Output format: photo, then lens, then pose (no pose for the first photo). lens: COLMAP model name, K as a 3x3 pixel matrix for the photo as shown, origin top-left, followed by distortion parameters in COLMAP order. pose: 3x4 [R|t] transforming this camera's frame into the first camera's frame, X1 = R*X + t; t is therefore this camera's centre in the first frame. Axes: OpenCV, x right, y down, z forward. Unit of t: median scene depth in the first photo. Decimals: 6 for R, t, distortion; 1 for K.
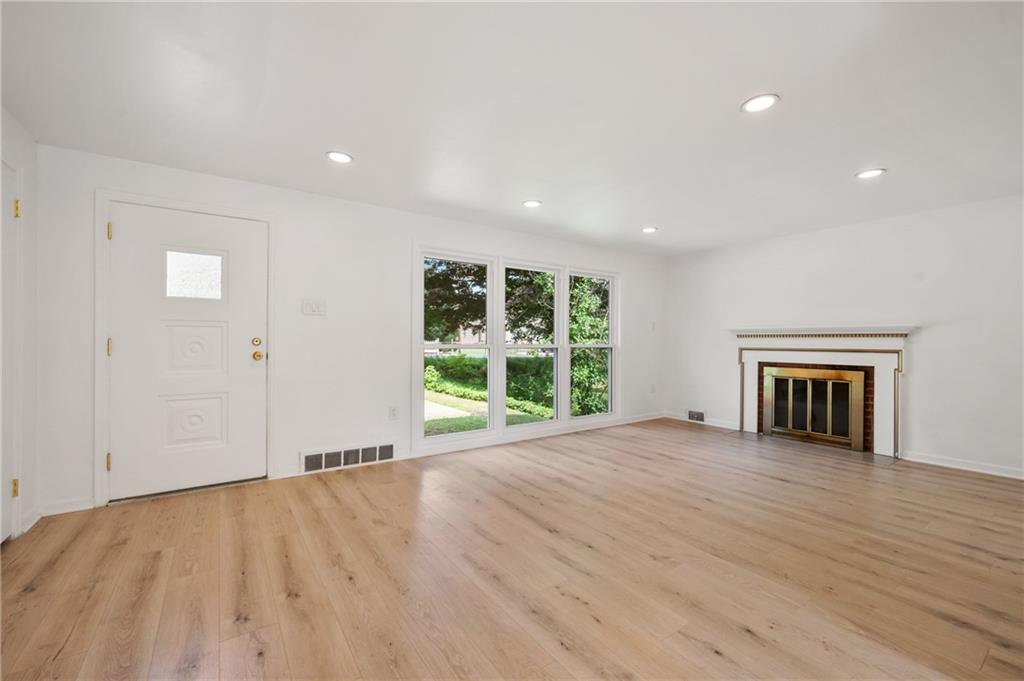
lens RADIAL K [[442.1, 0, 511.6], [0, 442.1, 337.7], [0, 0, 1]] dist [0.002440, 0.000144]
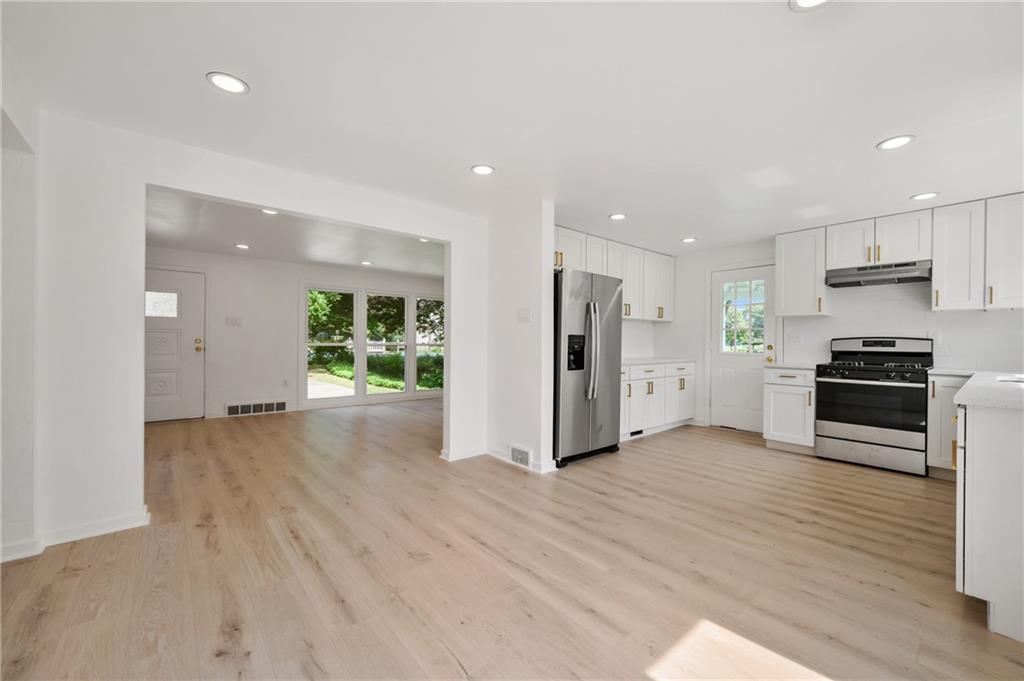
lens RADIAL K [[407.7, 0, 512.9], [0, 407.7, 345.5], [0, 0, 1]] dist [-0.000509, -0.000027]
pose [[0.993053, 0.012403, 0.117016, 0.434554], [-0.014309, 0.999778, 0.015467, -0.014621], [-0.116798, -0.017034, 0.993010, -0.688315]]
